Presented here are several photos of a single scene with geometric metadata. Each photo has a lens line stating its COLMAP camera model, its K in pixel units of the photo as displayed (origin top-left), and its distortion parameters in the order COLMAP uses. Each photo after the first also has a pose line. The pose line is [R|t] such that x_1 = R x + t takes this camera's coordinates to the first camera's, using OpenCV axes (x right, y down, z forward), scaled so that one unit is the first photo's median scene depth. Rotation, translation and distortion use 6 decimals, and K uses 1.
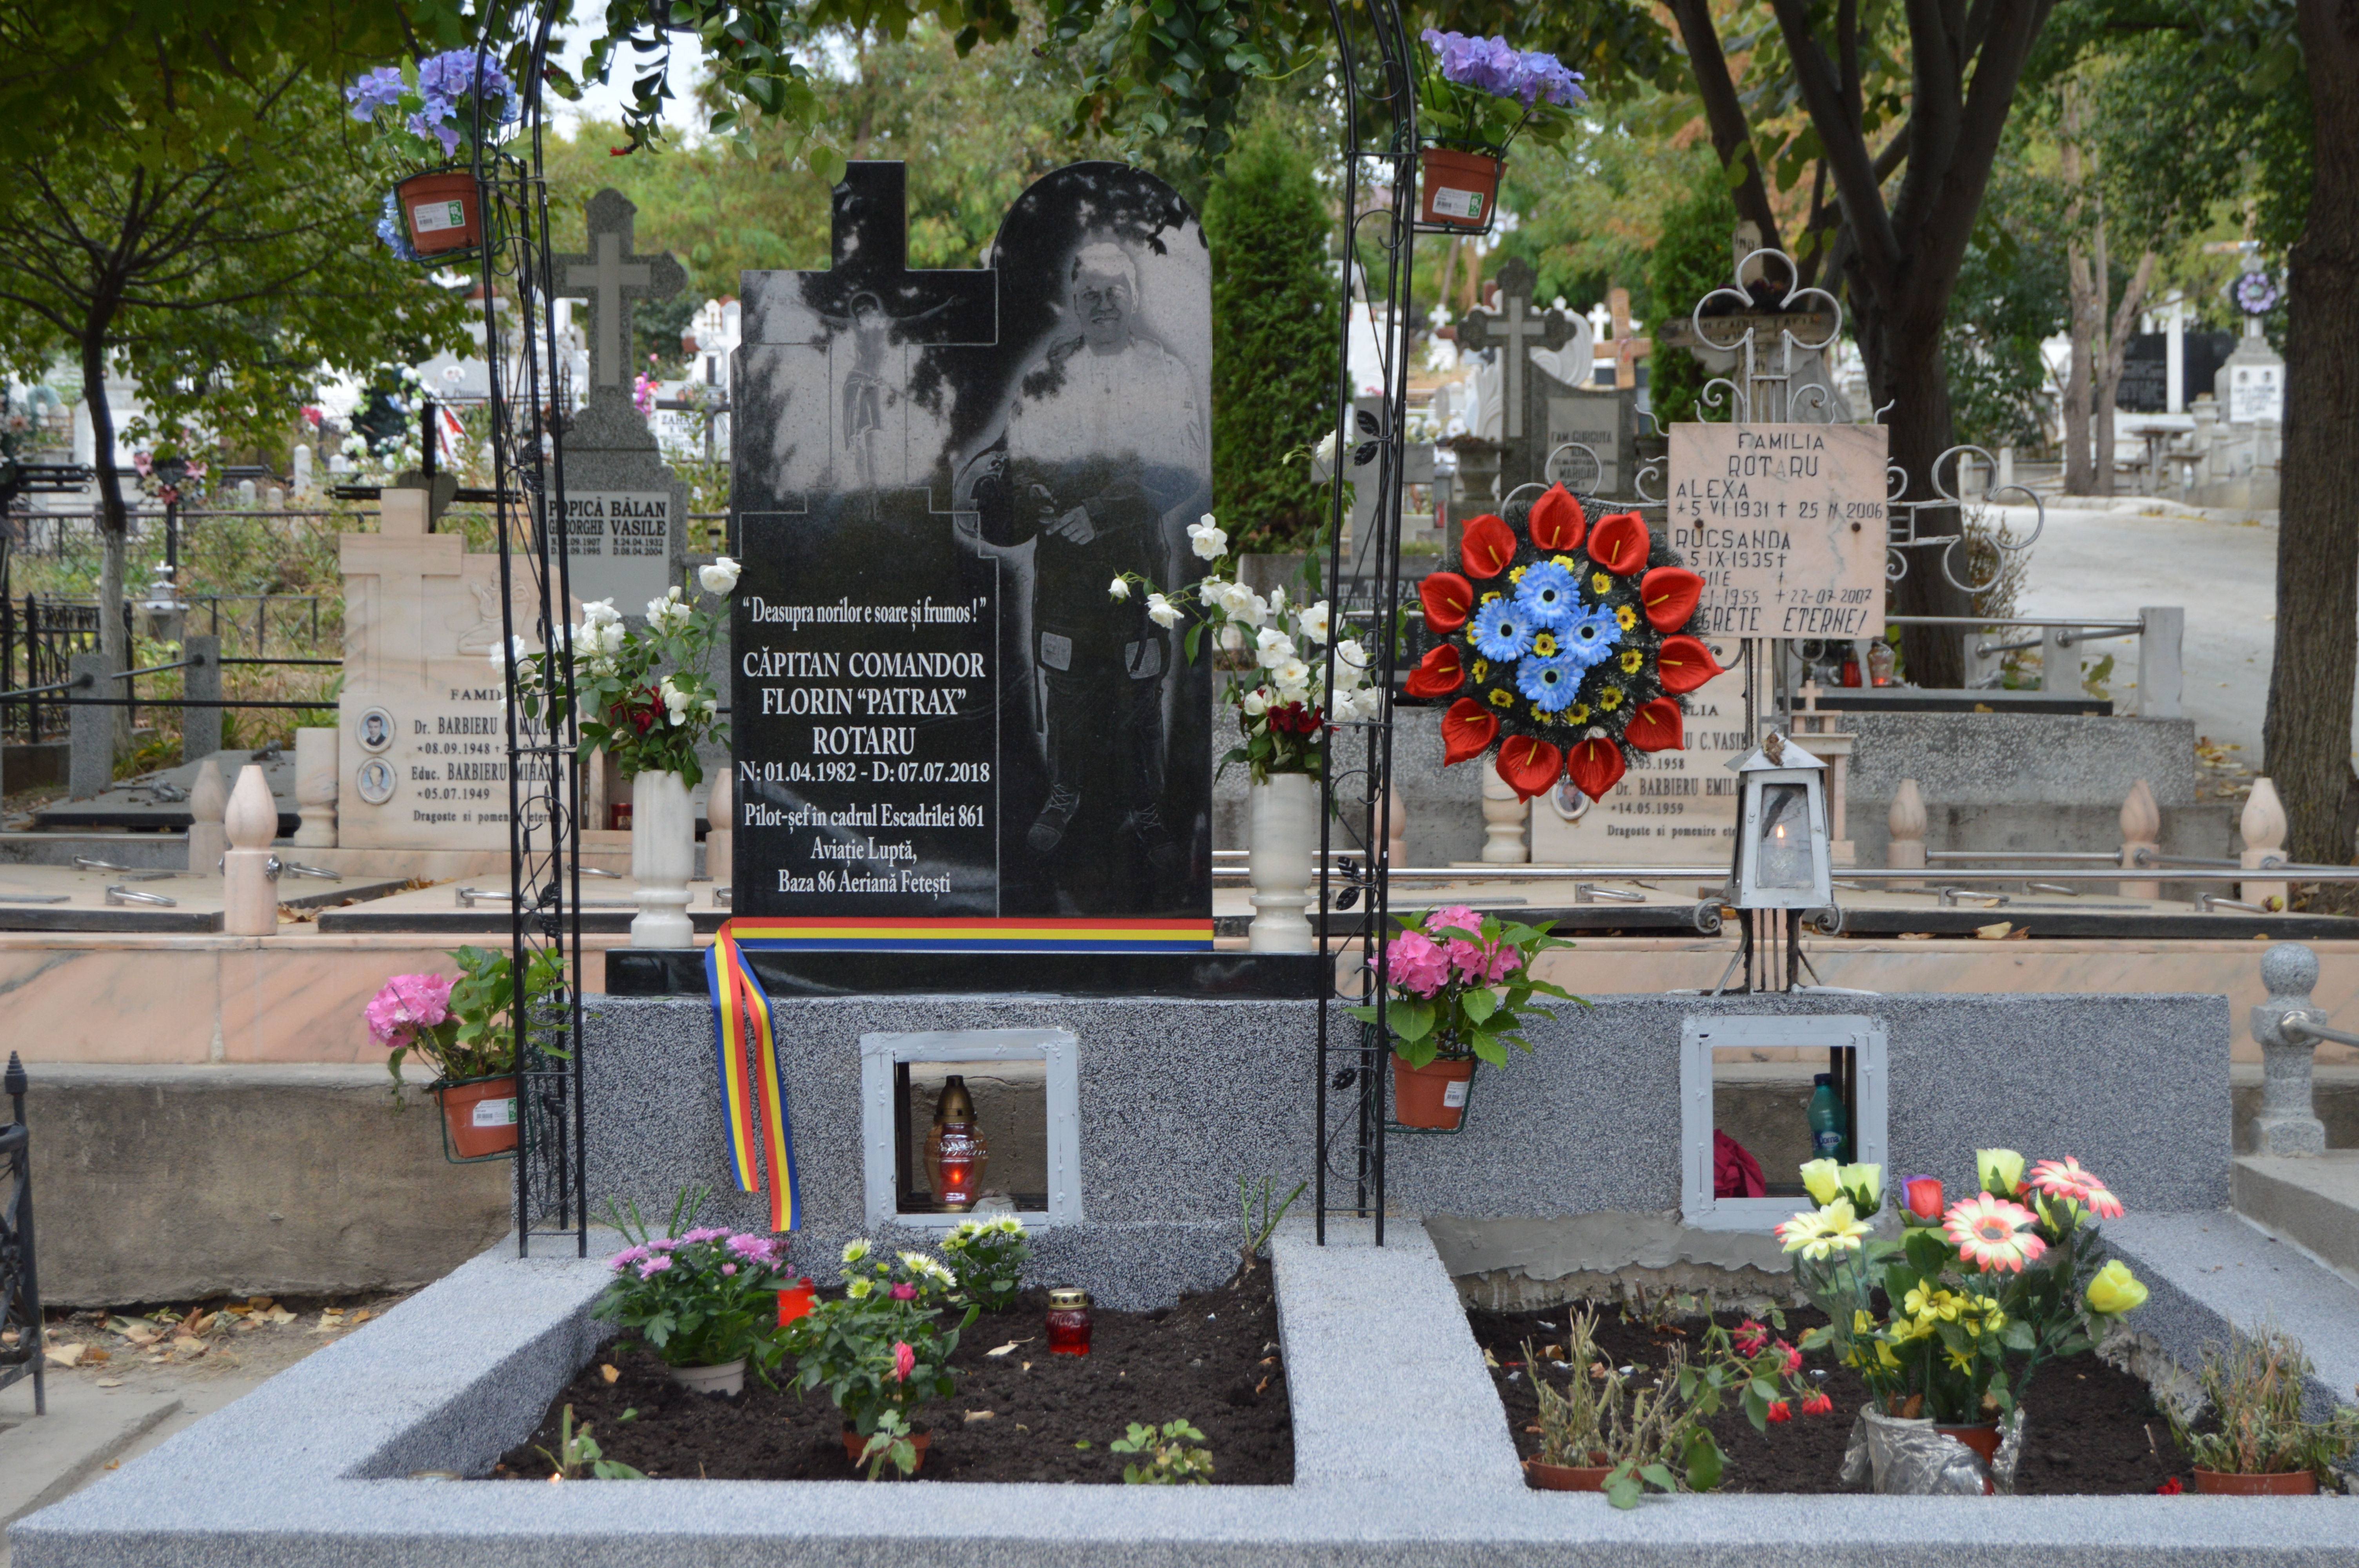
lens RADIAL K [[4188.9, 0, 1179.5], [0, 4188.9, 784.0], [0, 0, 1]] dist [0.018467, -0.025231]
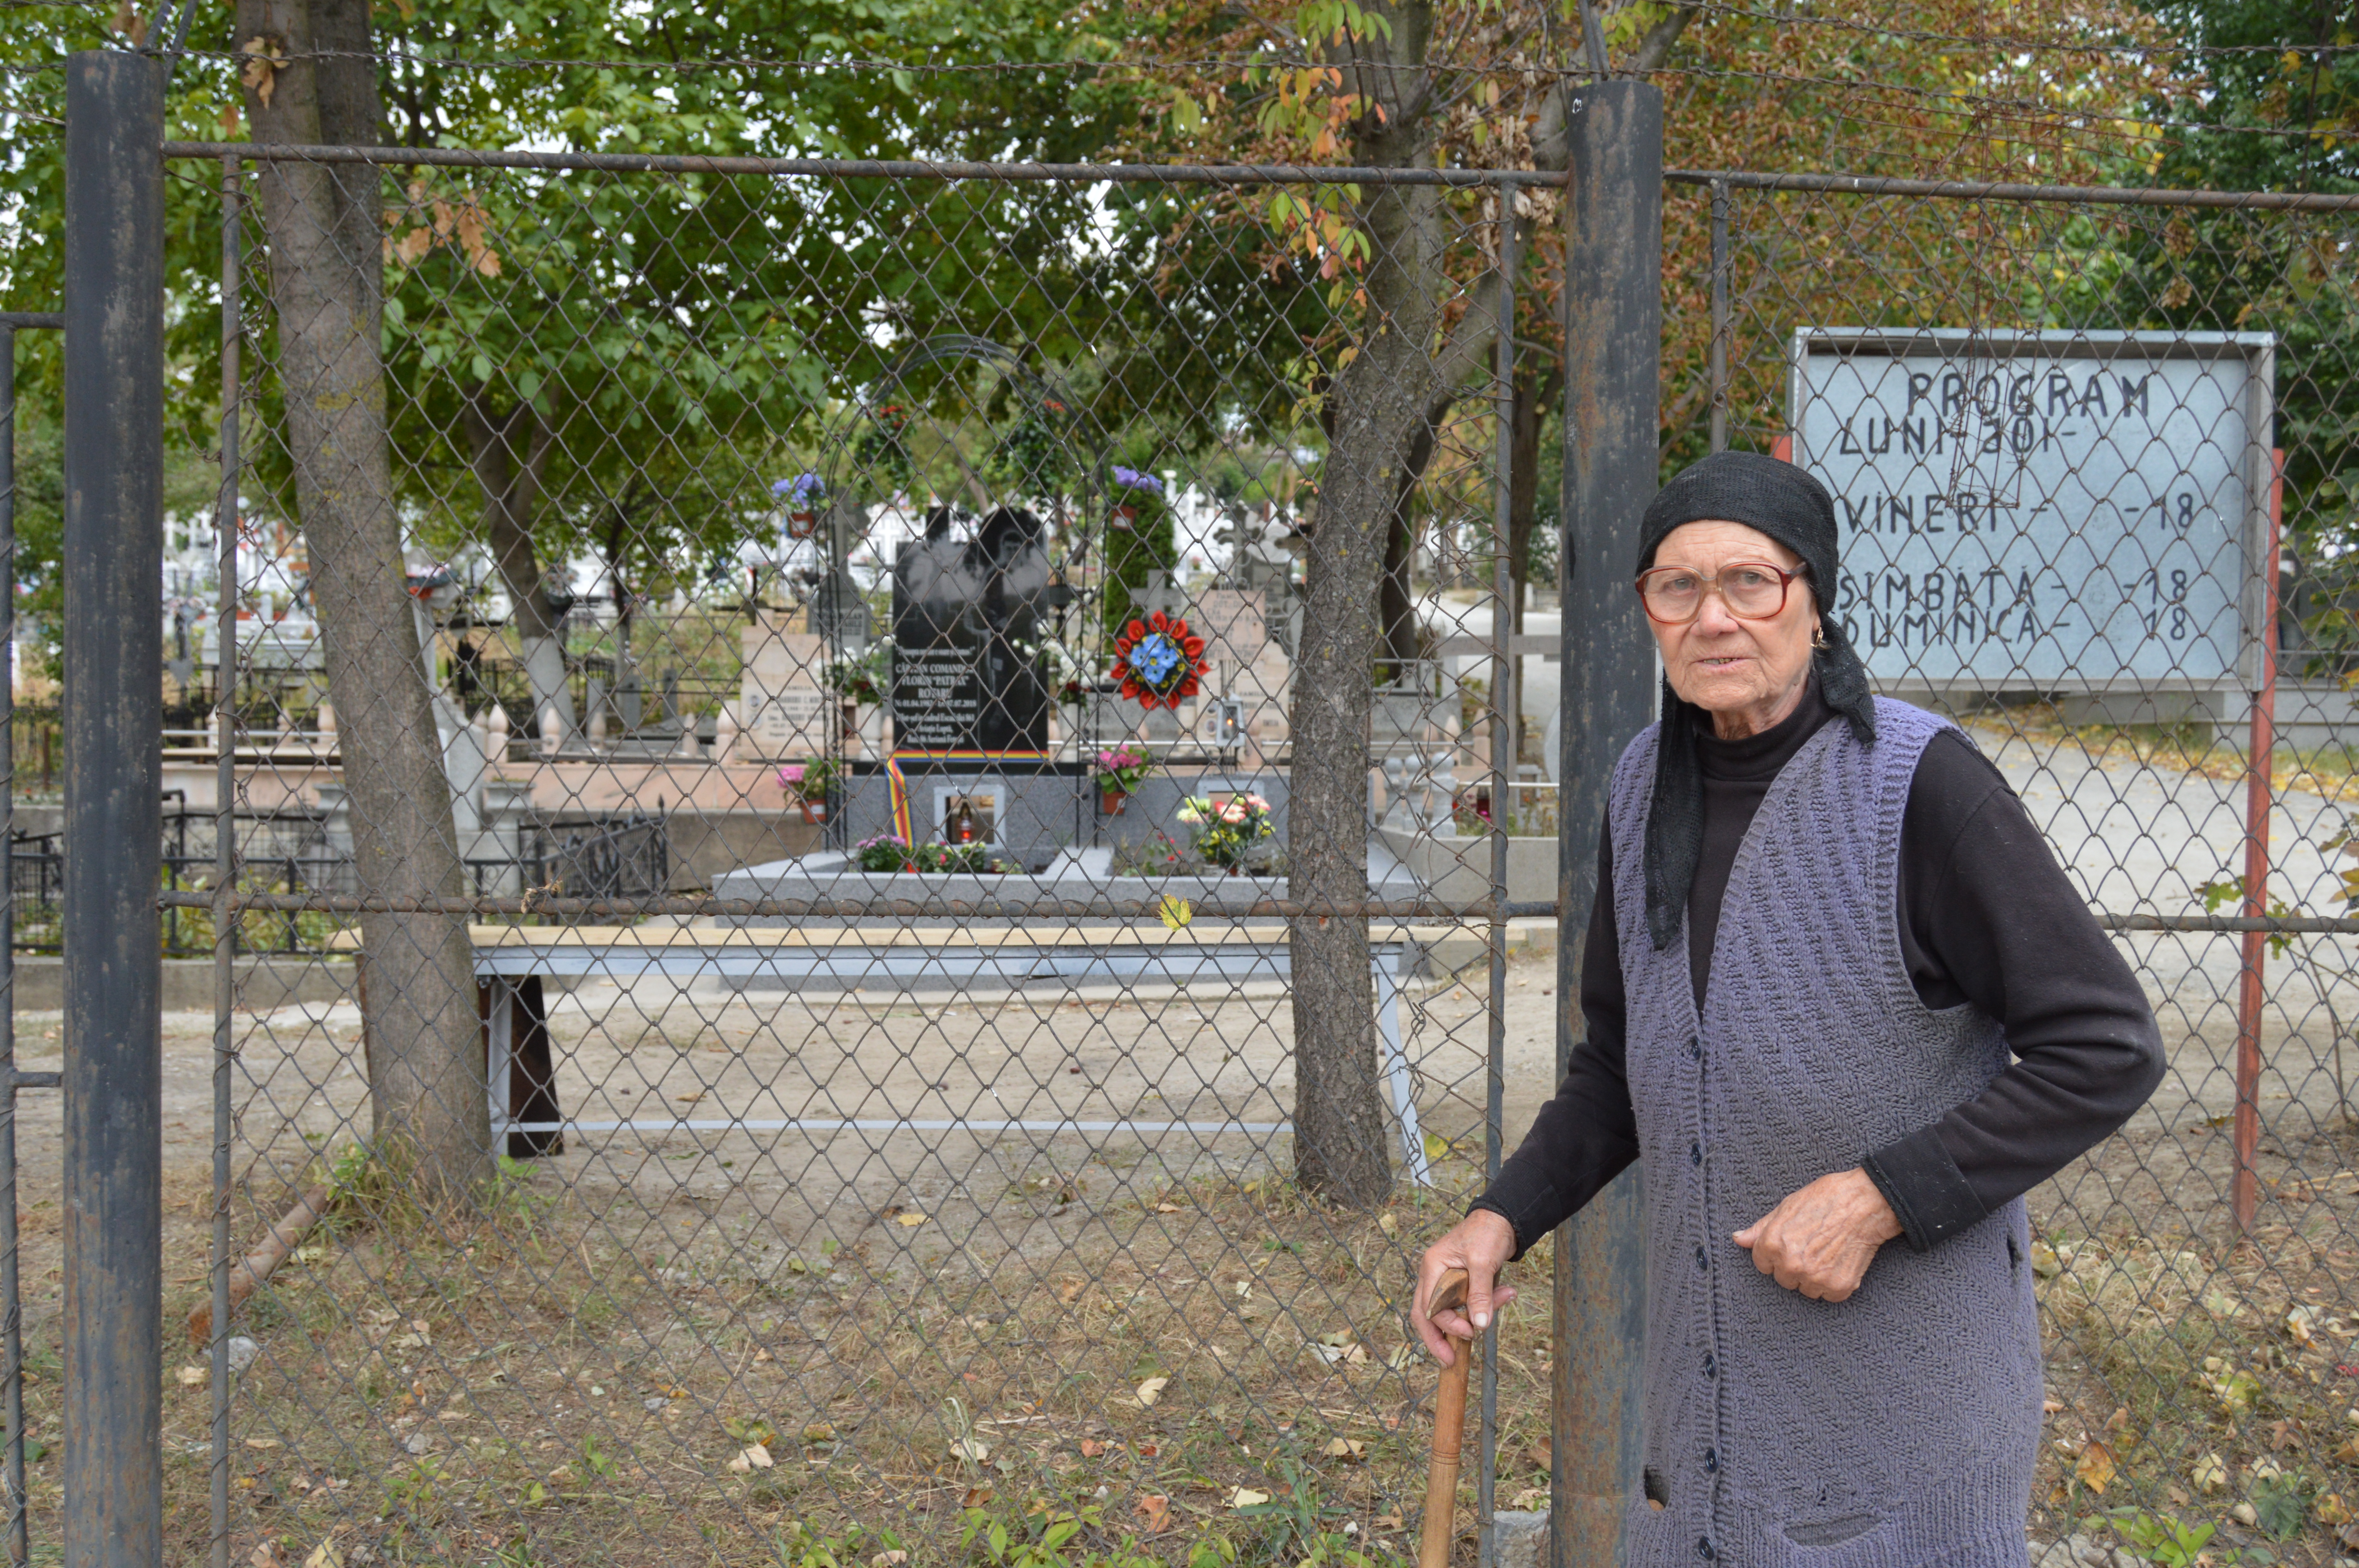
lens RADIAL K [[2453.1, 0, 1179.5], [0, 2453.1, 784.0], [0, 0, 1]] dist [-0.003577, 0.000601]
pose [[0.999940, -0.000511, 0.010963, 0.085452], [0.000468, 0.999992, 0.003912, 0.049947], [-0.010965, -0.003907, 0.999932, -0.817513]]
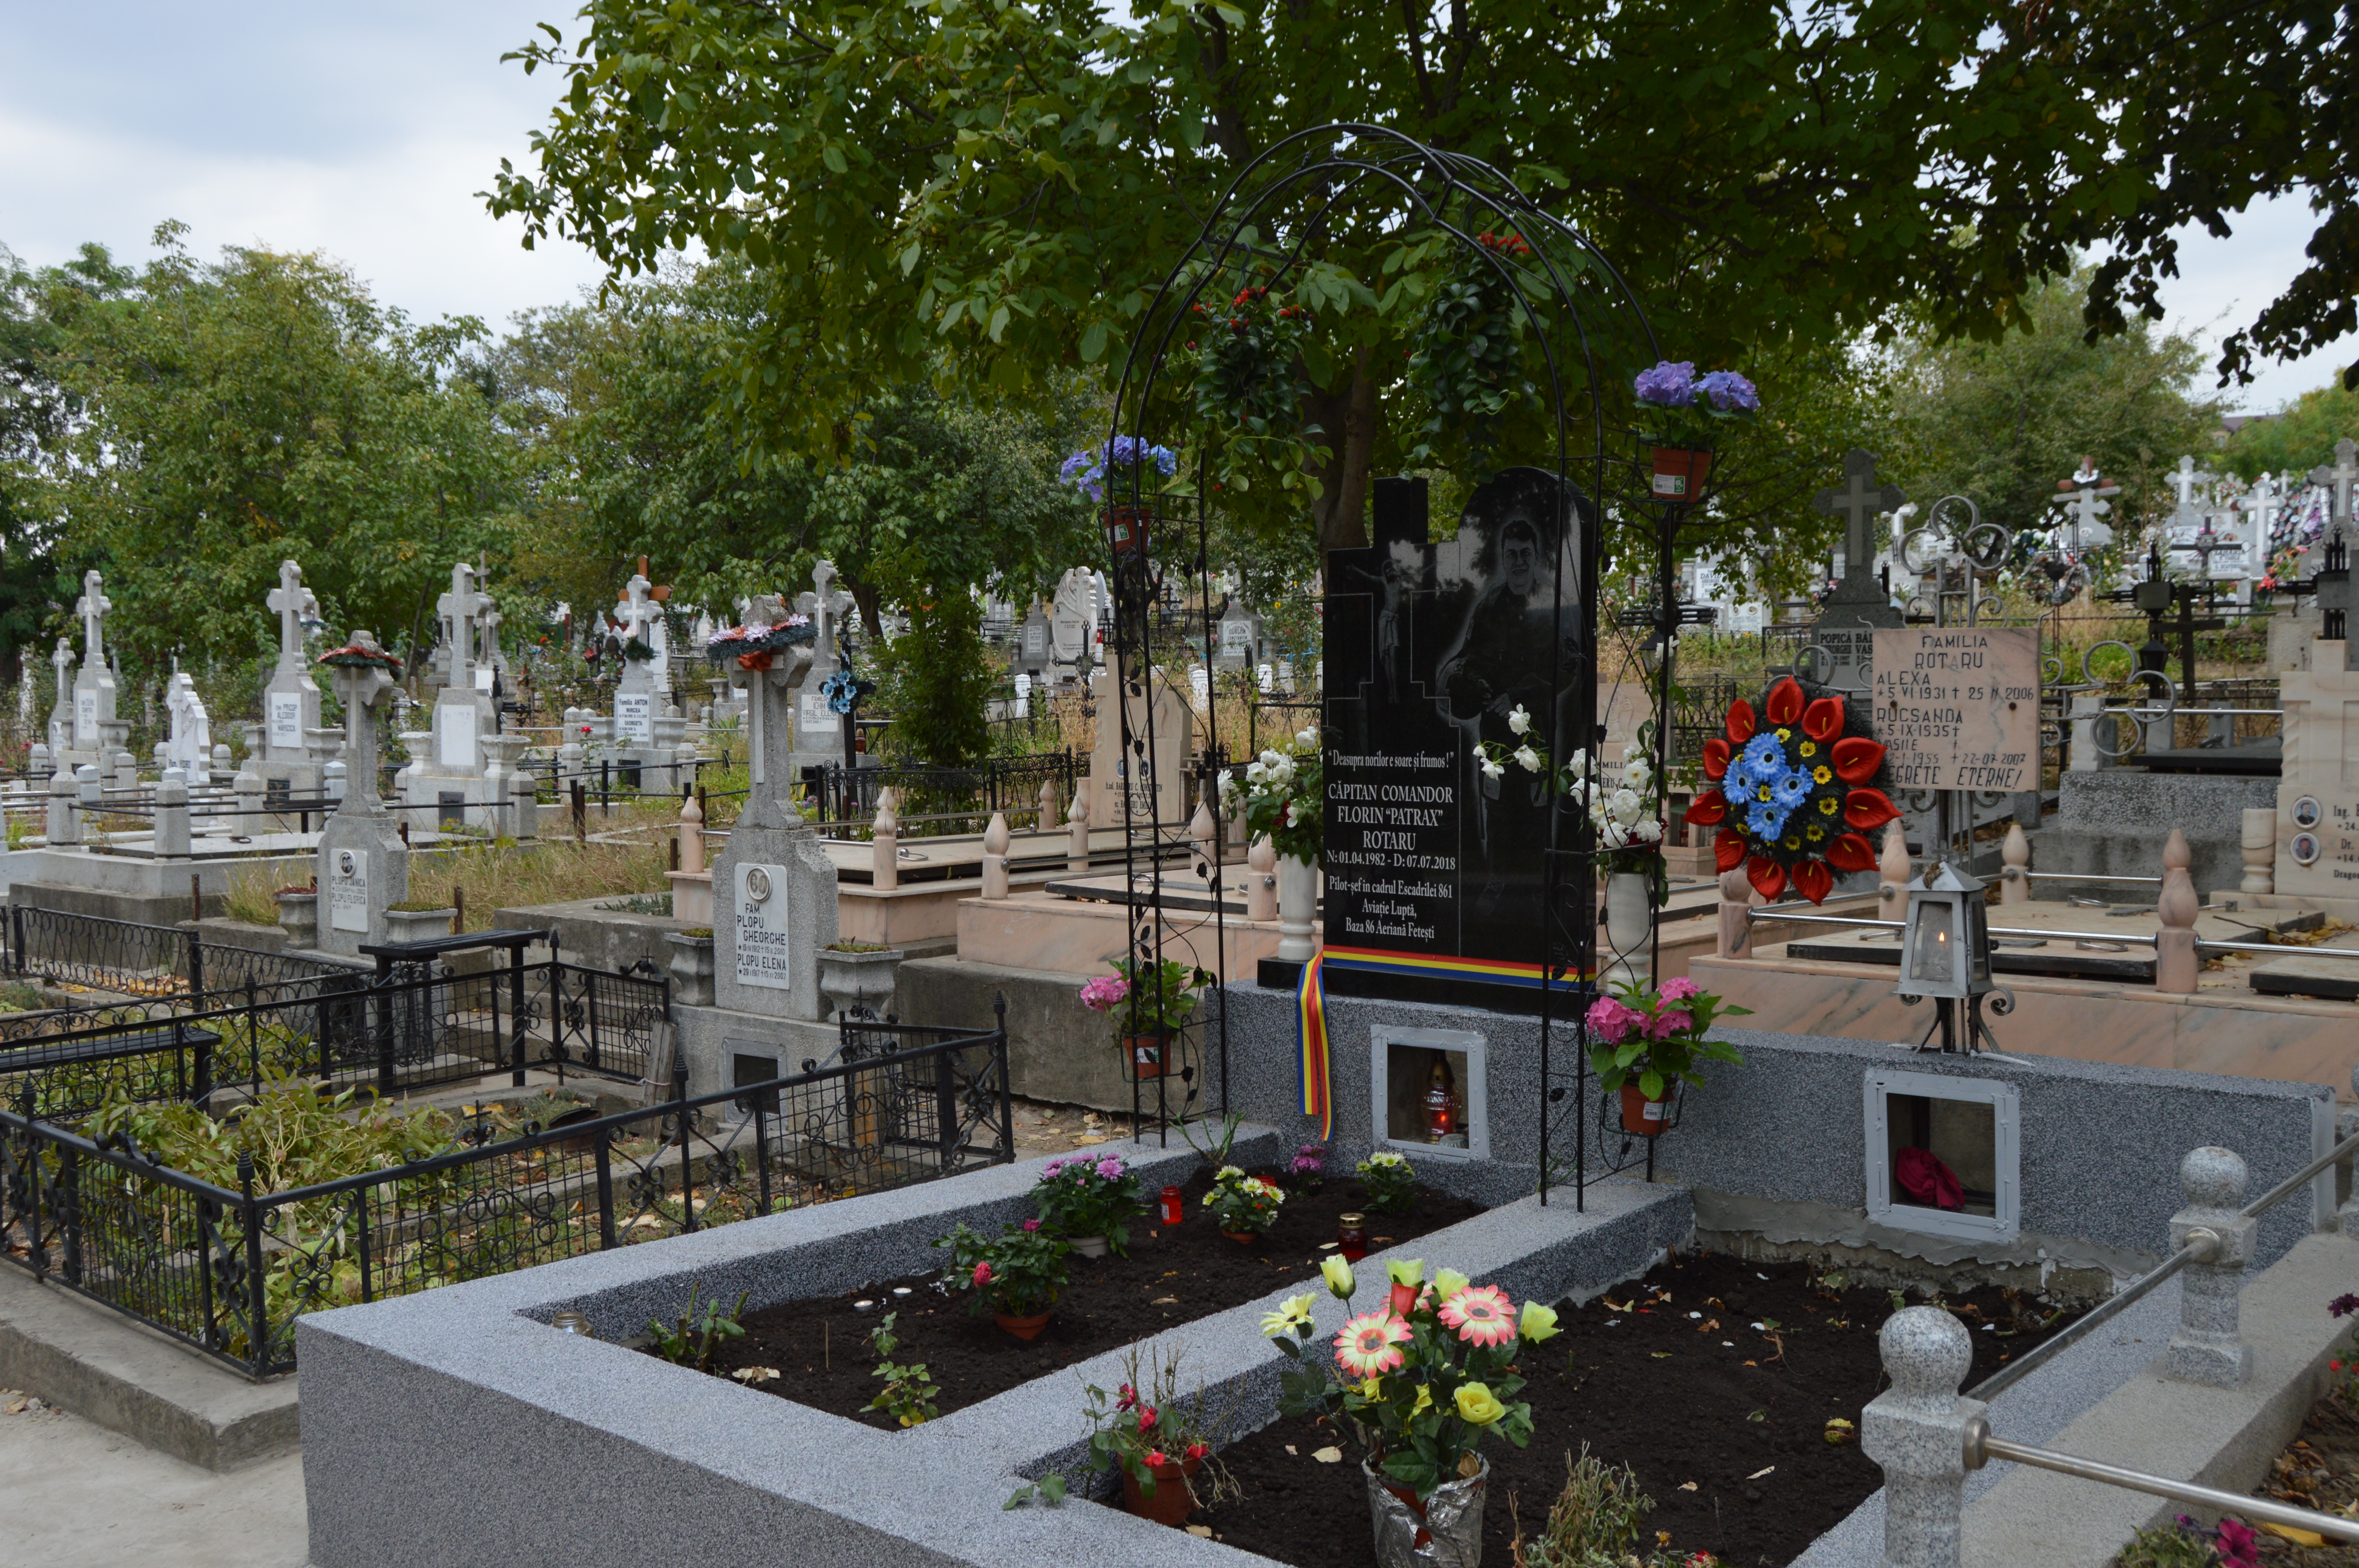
lens RADIAL K [[2100.9, 0, 1179.5], [0, 2100.9, 784.0], [0, 0, 1]] dist [-0.013626, 0.000158]
pose [[0.771150, 0.020310, -0.636329, 0.376182], [-0.005145, 0.999657, 0.025672, -0.052433], [0.636633, -0.016523, 0.770990, 0.331666]]
